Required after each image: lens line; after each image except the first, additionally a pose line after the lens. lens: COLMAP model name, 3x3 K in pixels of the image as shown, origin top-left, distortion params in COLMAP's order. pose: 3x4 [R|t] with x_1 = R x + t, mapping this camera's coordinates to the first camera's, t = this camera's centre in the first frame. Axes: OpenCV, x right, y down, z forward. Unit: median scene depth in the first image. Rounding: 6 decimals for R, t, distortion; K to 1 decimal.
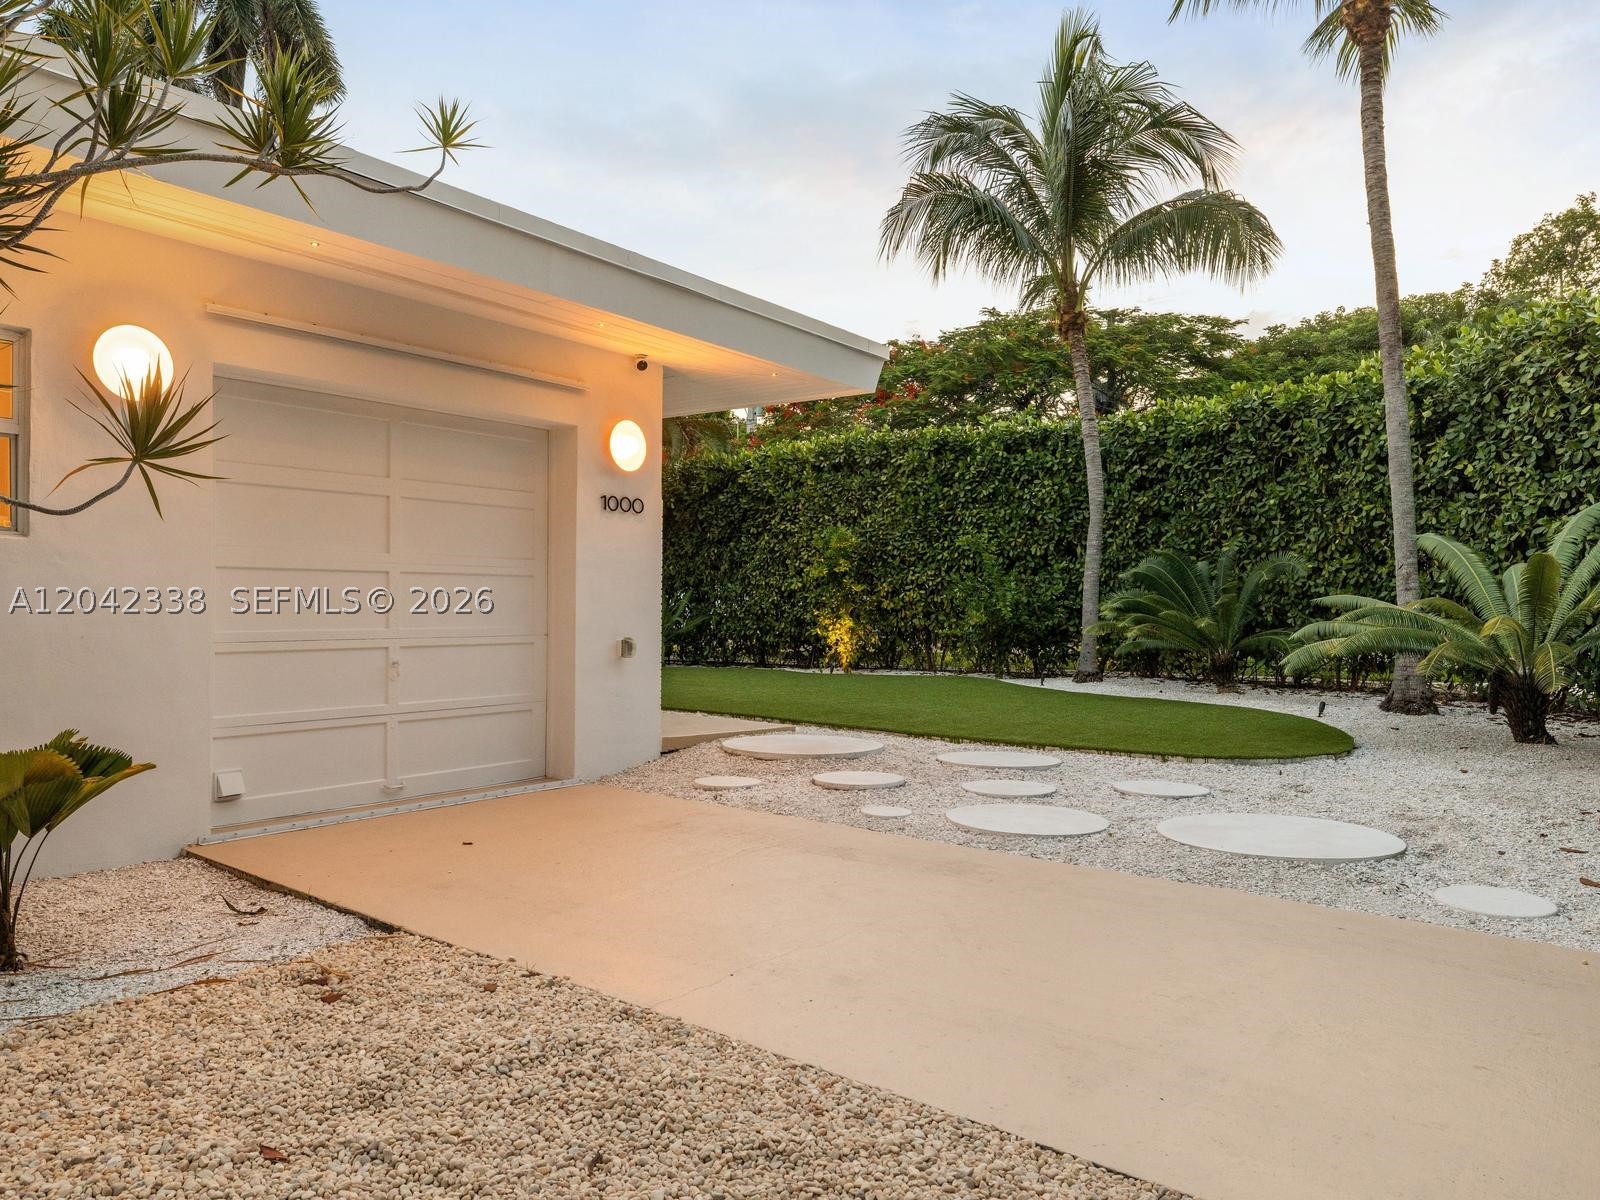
lens RADIAL K [[1134.0, 0, 799.4], [0, 1134.0, 608.7], [0, 0, 1]] dist [-0.012475, -0.003266]
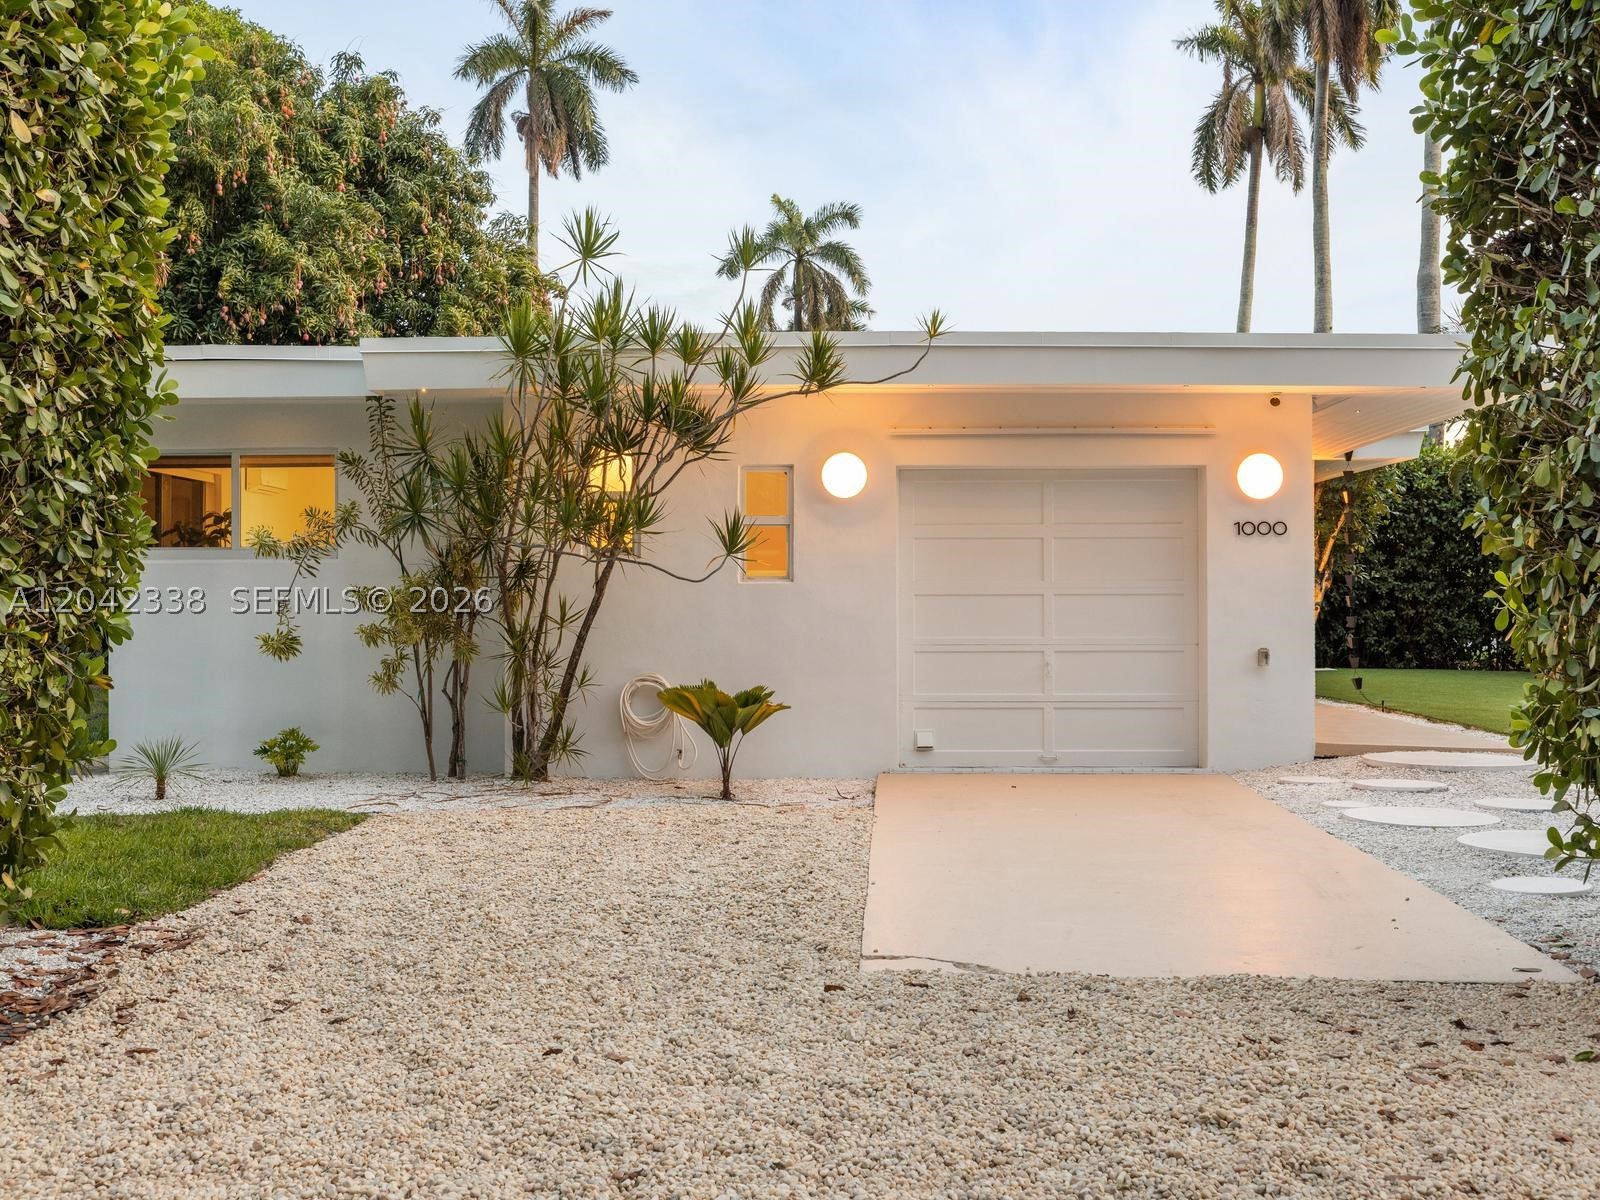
lens RADIAL K [[1778.9, 0, 801.8], [0, 1778.9, 595.9], [0, 0, 1]] dist [0.017145, 0.000000]
pose [[0.578918, -0.010111, -0.815323, 0.989485], [0.001784, 0.999936, -0.011133, -0.006873], [0.815384, 0.004990, 0.578899, -0.374092]]
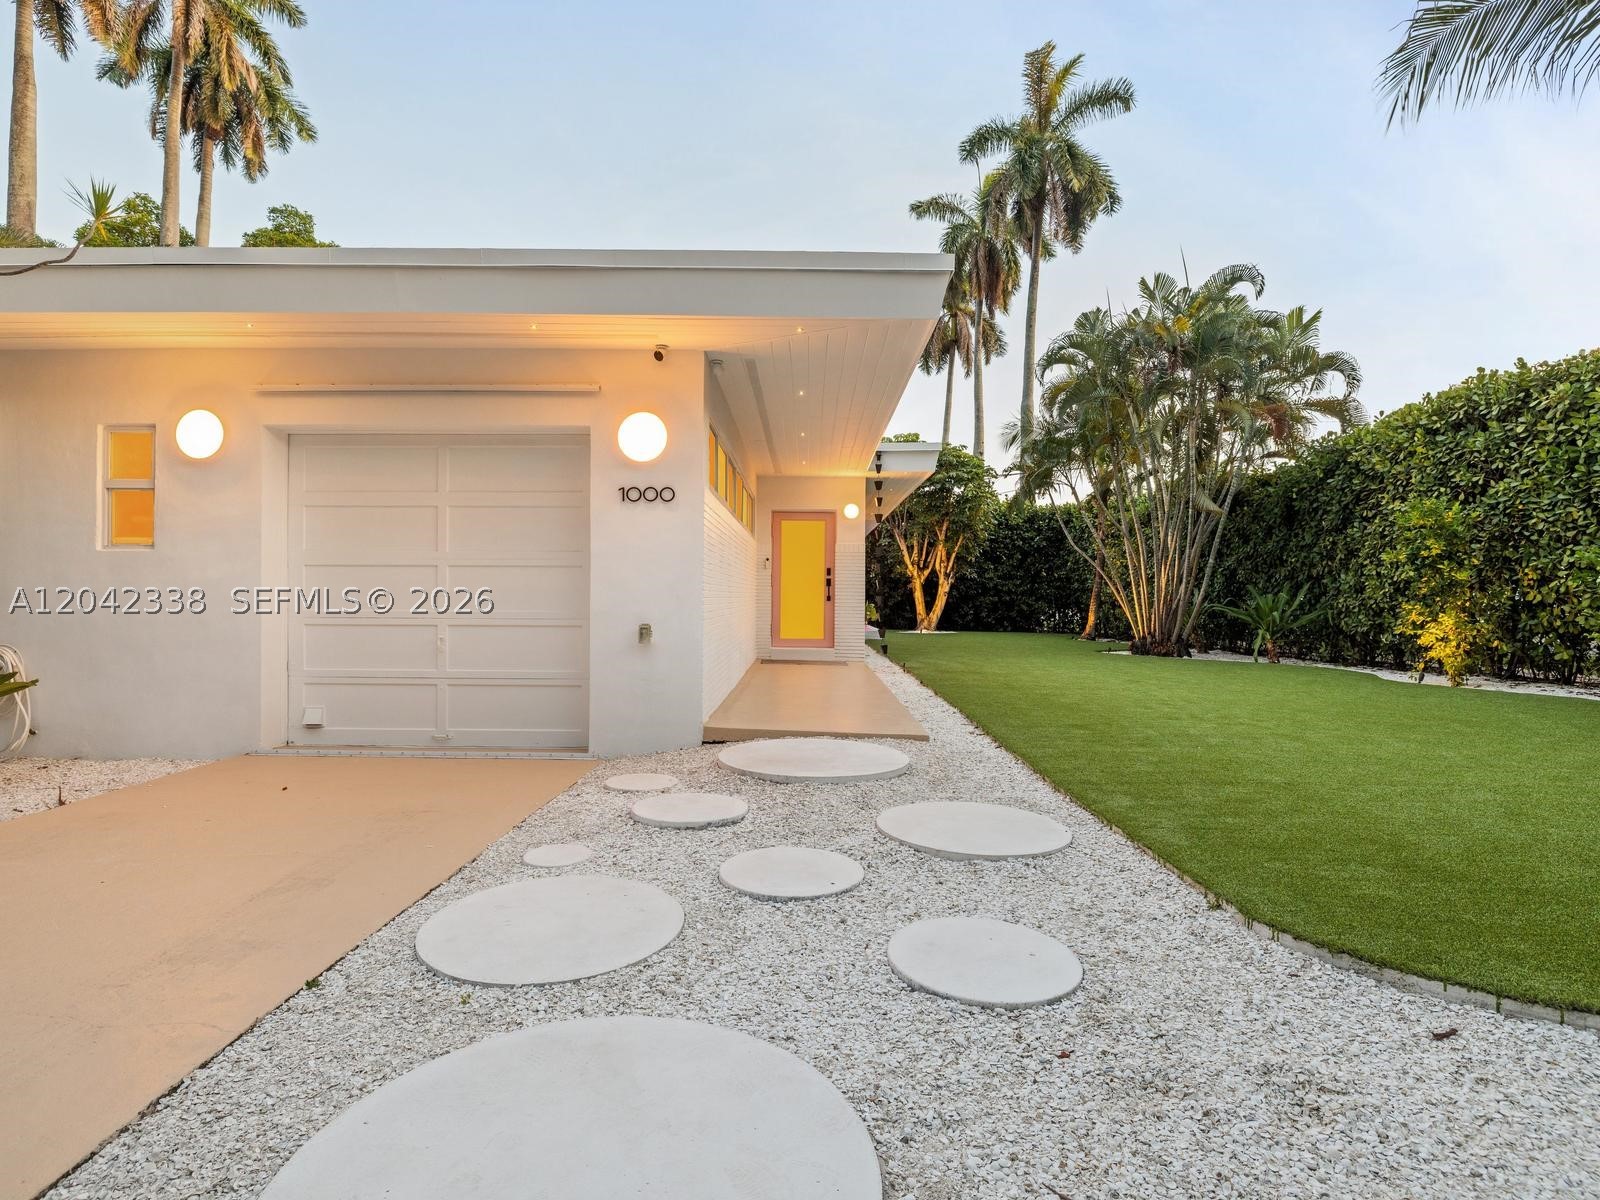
lens RADIAL K [[807.4, 0, 797.5], [0, 807.4, 587.7], [0, 0, 1]] dist [-0.006325, 0.000031]
pose [[0.584915, -0.010822, -0.811023, 0.508803], [-0.005131, 0.999842, -0.017042, 0.004661], [0.811079, 0.014130, 0.584766, 0.668260]]
